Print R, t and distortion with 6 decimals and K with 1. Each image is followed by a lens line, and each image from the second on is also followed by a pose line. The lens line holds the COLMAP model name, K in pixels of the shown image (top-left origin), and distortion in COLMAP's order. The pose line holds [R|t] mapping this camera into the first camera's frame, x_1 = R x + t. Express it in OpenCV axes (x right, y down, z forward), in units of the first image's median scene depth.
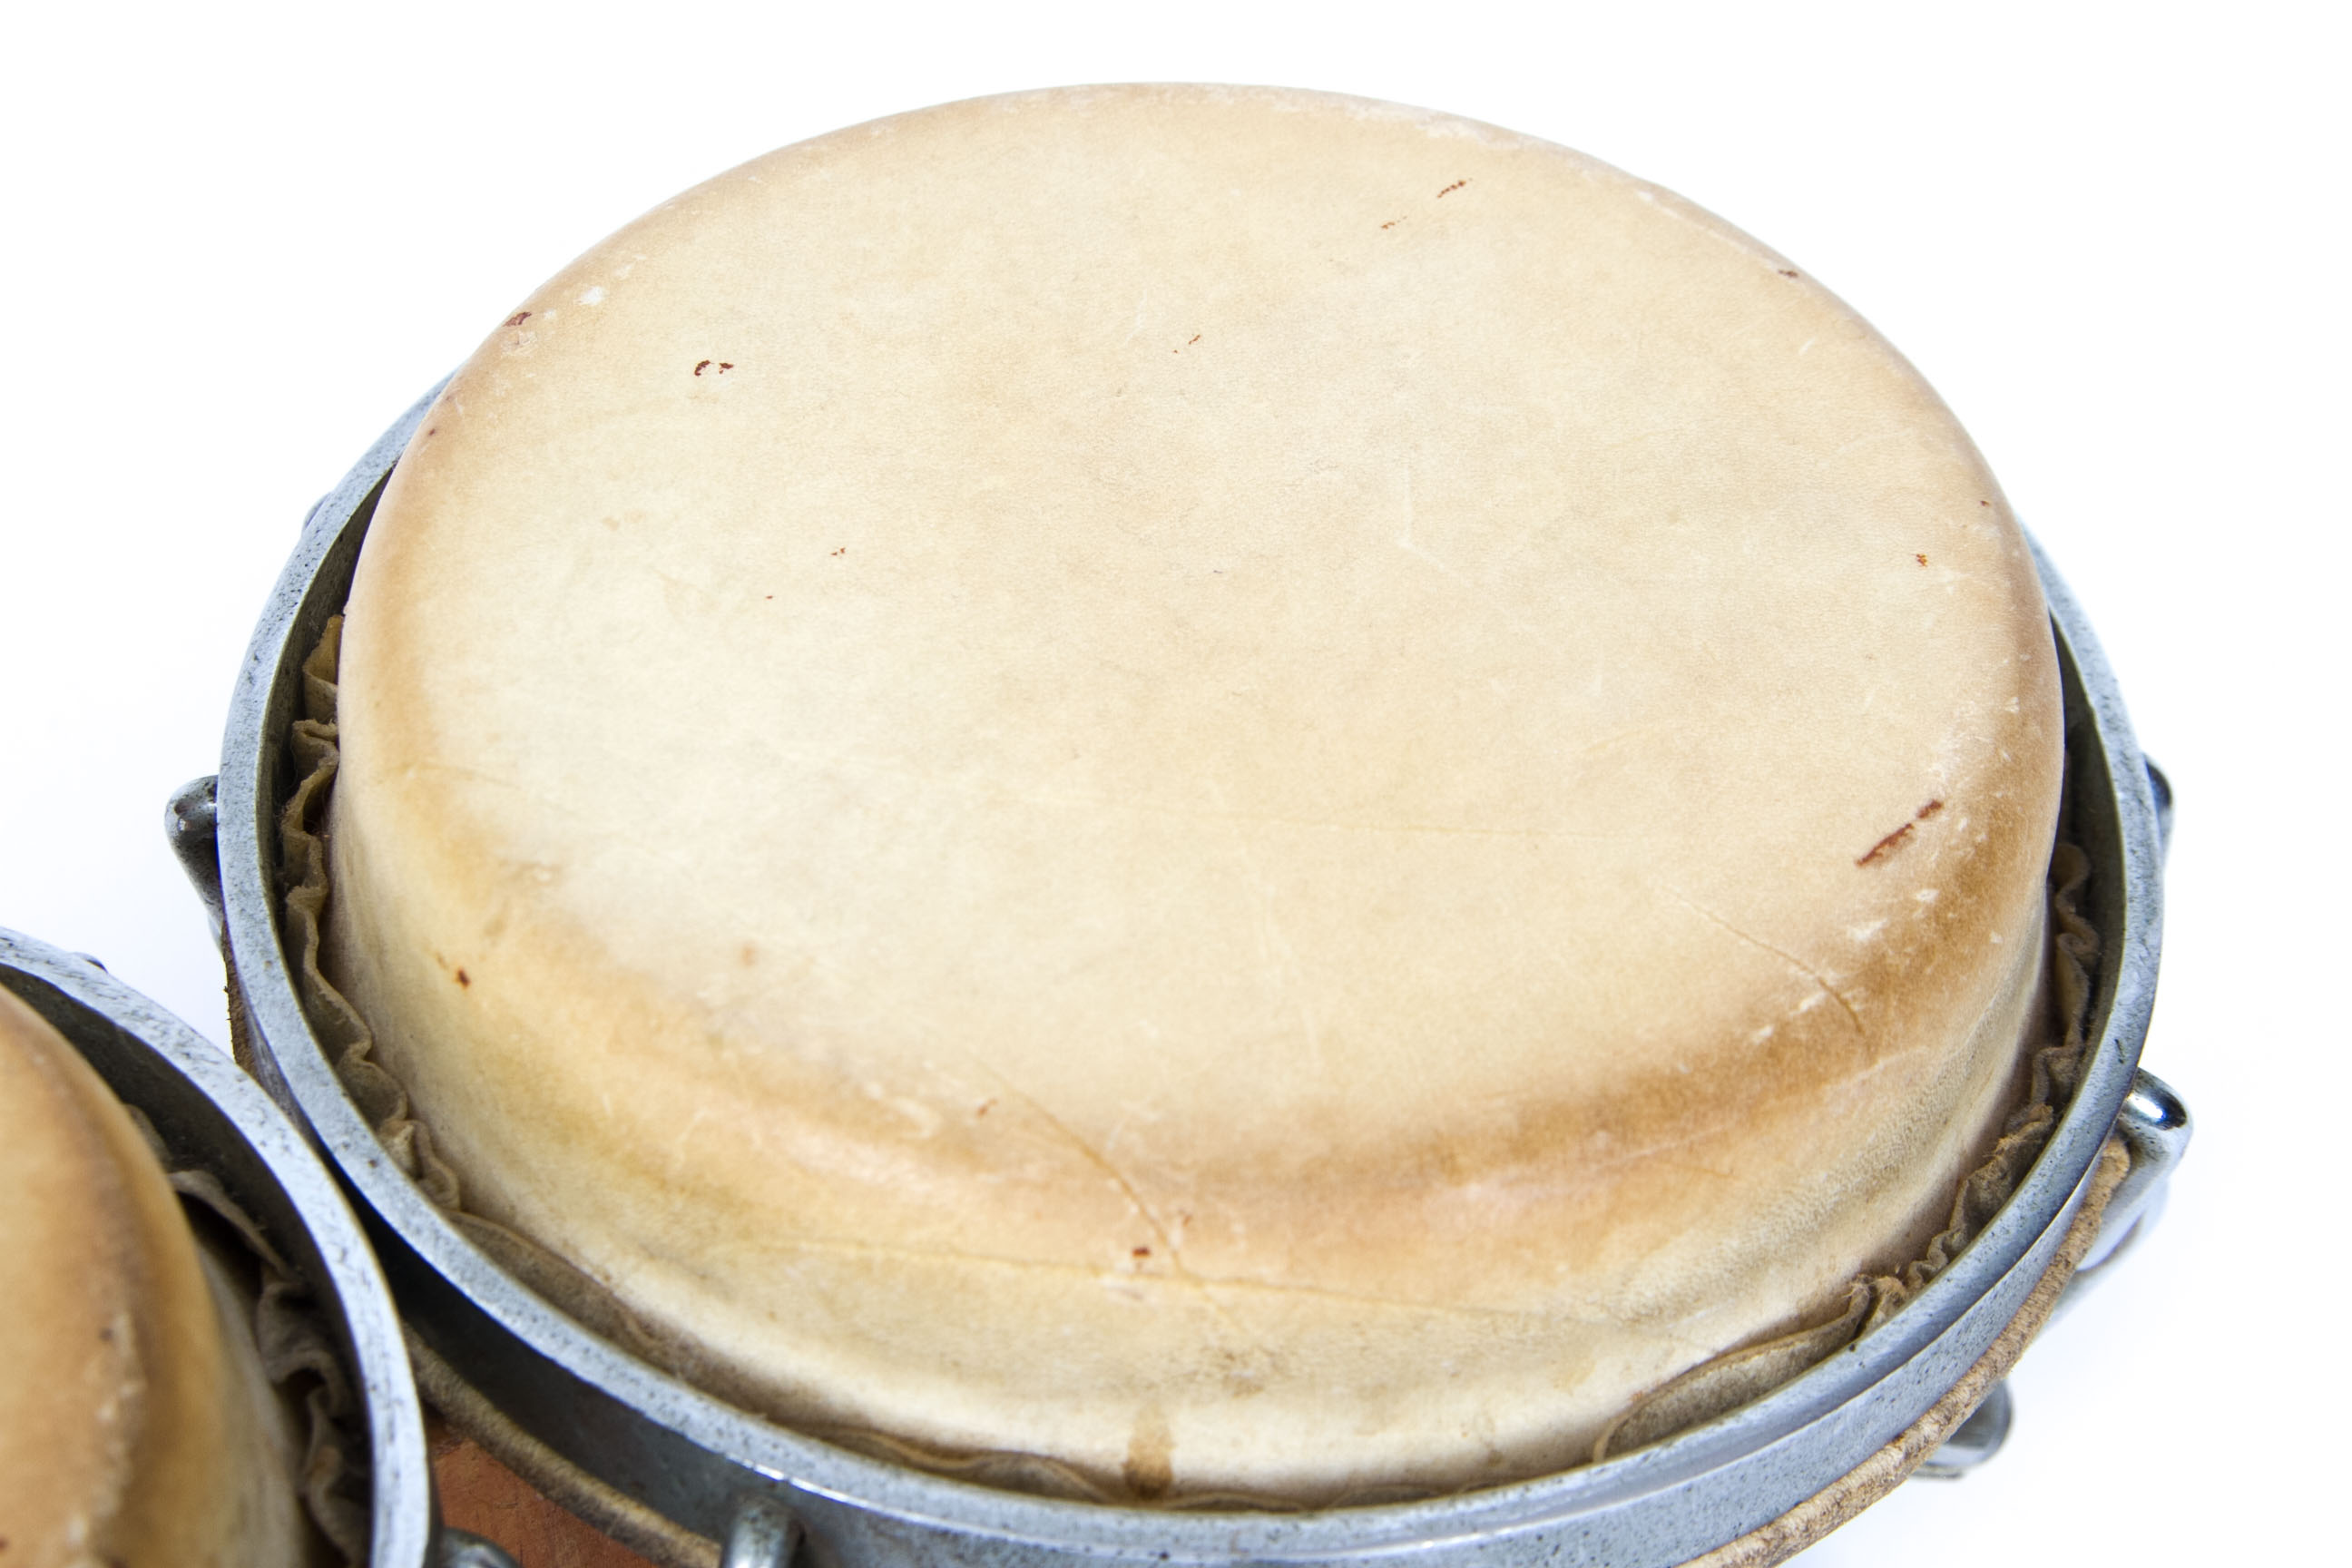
lens RADIAL K [[3768.3, 0, 1178.0], [0, 3768.3, 808.8], [0, 0, 1]] dist [-0.041537, 0.000000]
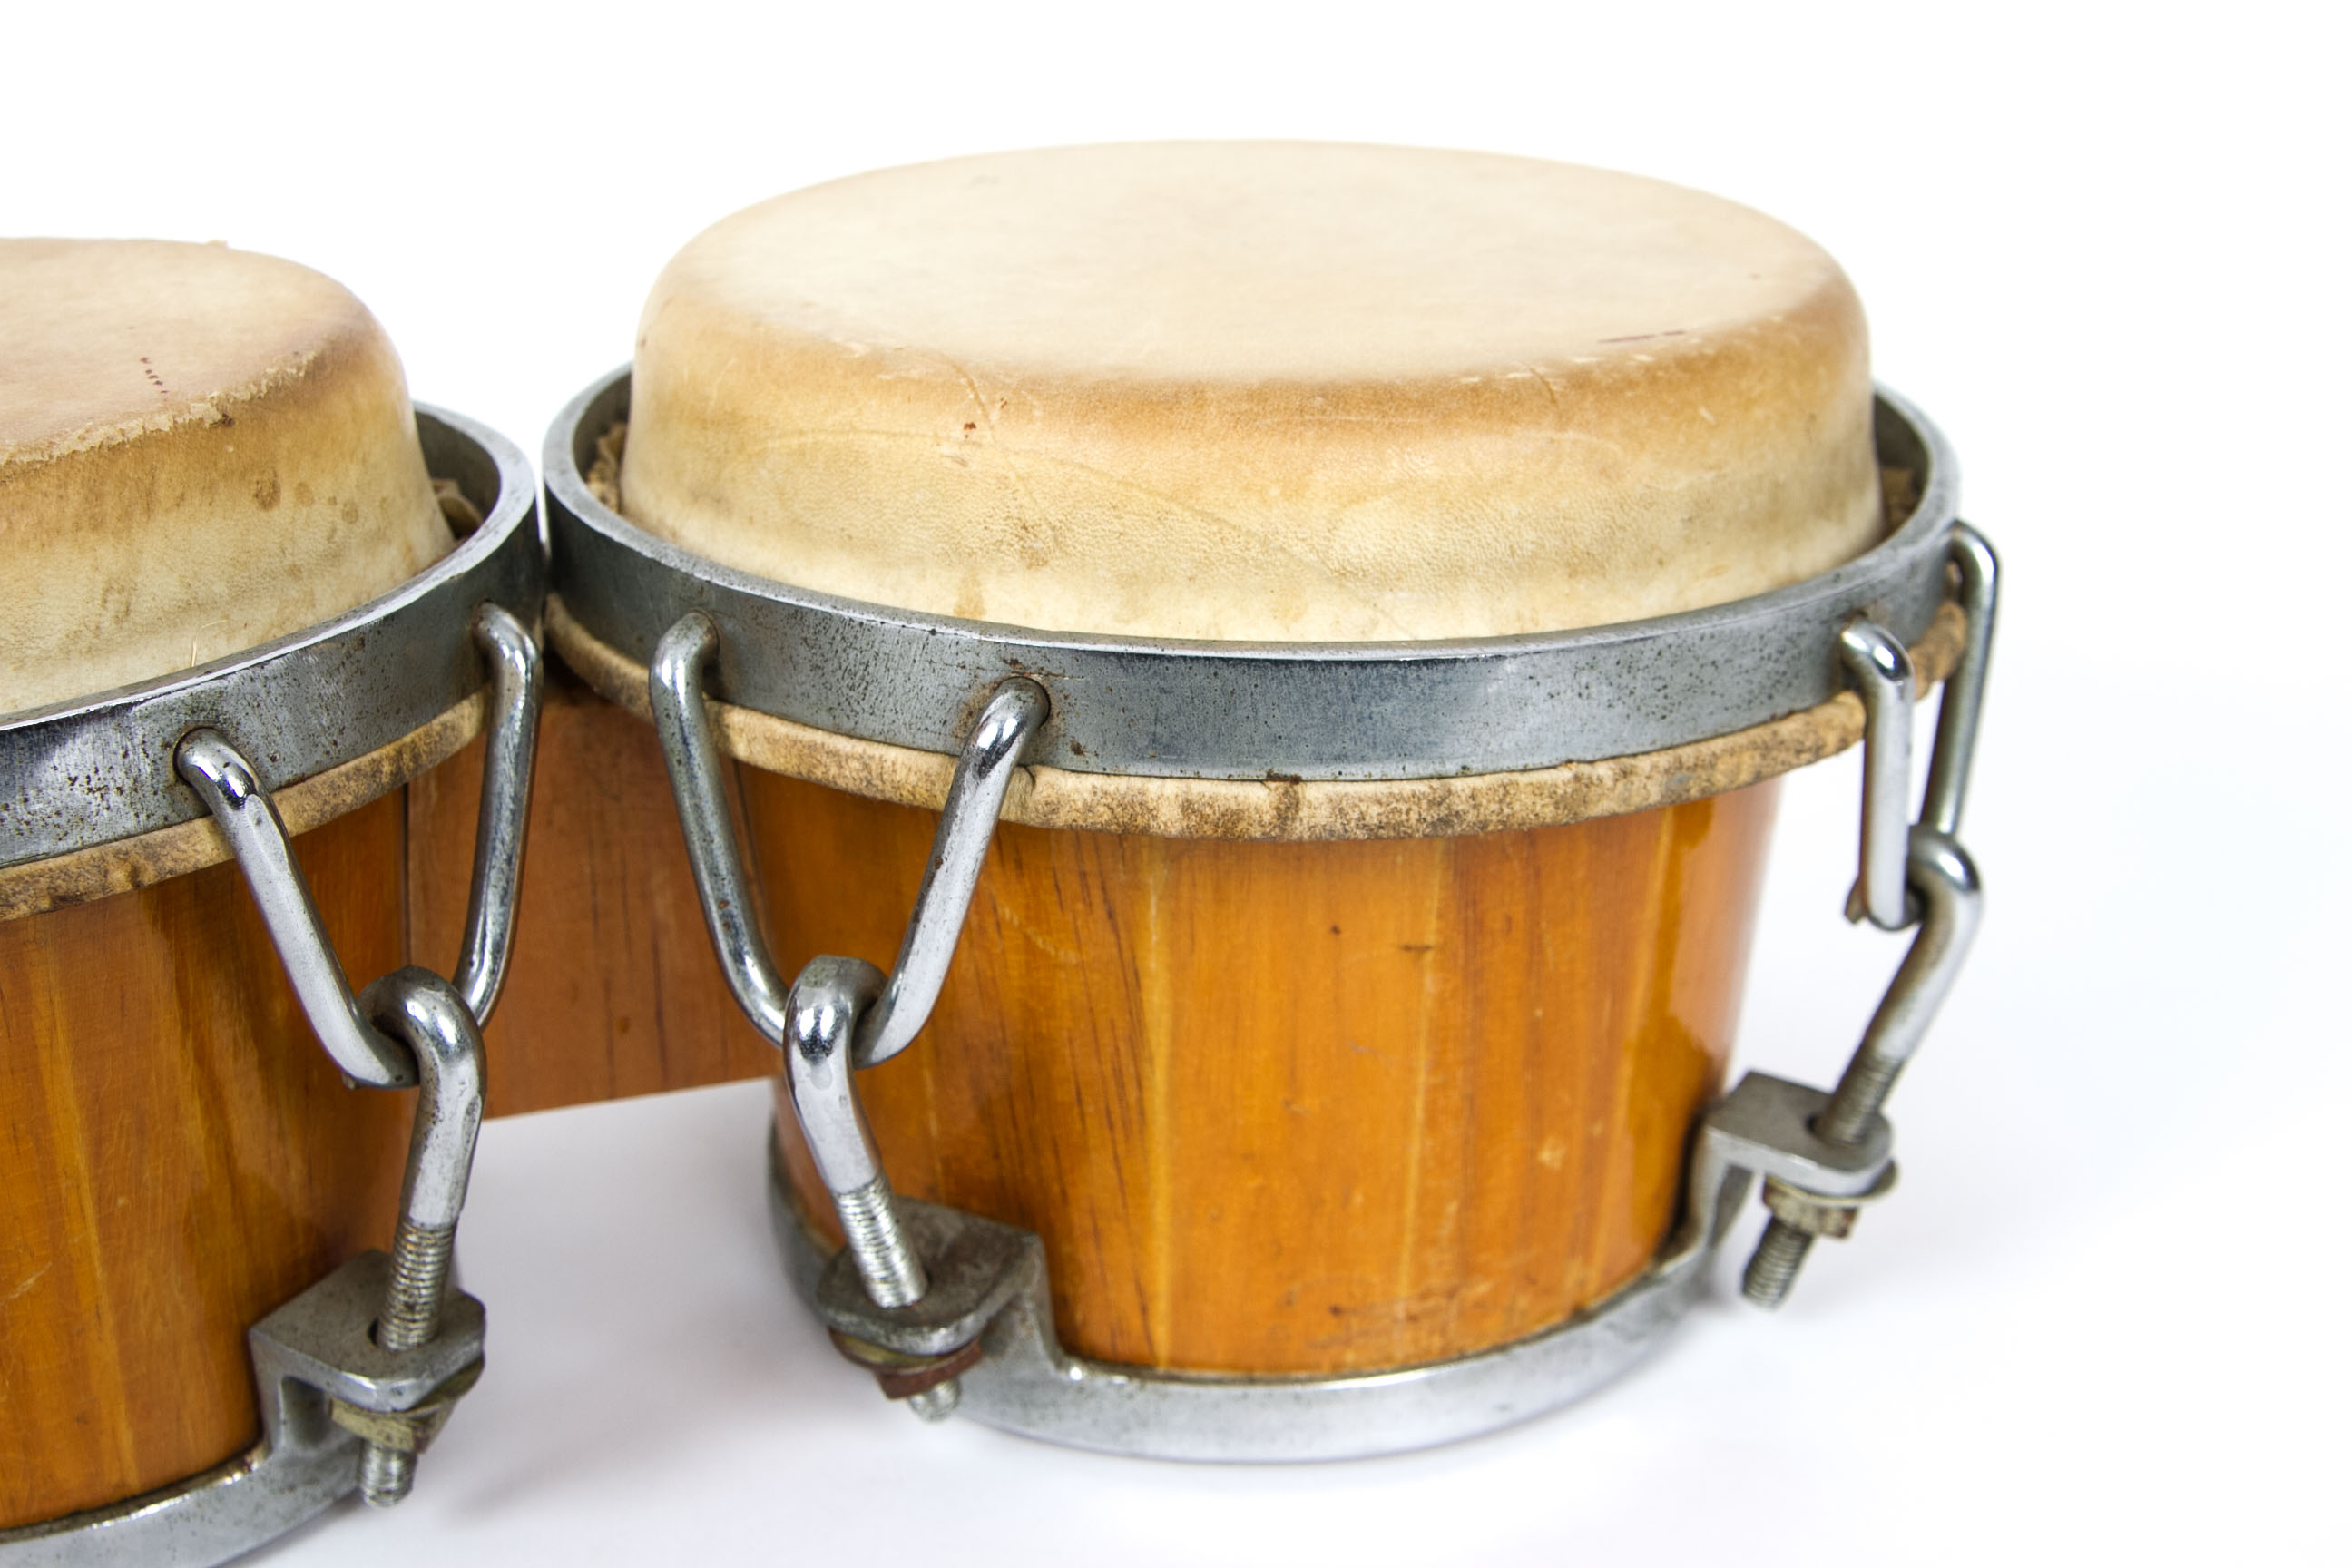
lens RADIAL K [[2970.4, 0, 1090.9], [0, 2970.4, 841.0], [0, 0, 1]] dist [-0.095626, 0.000000]
pose [[0.931236, 0.103945, -0.349277, 0.418426], [-0.227671, 0.914331, -0.334909, 0.597709], [0.284542, 0.391399, 0.875124, 0.113936]]
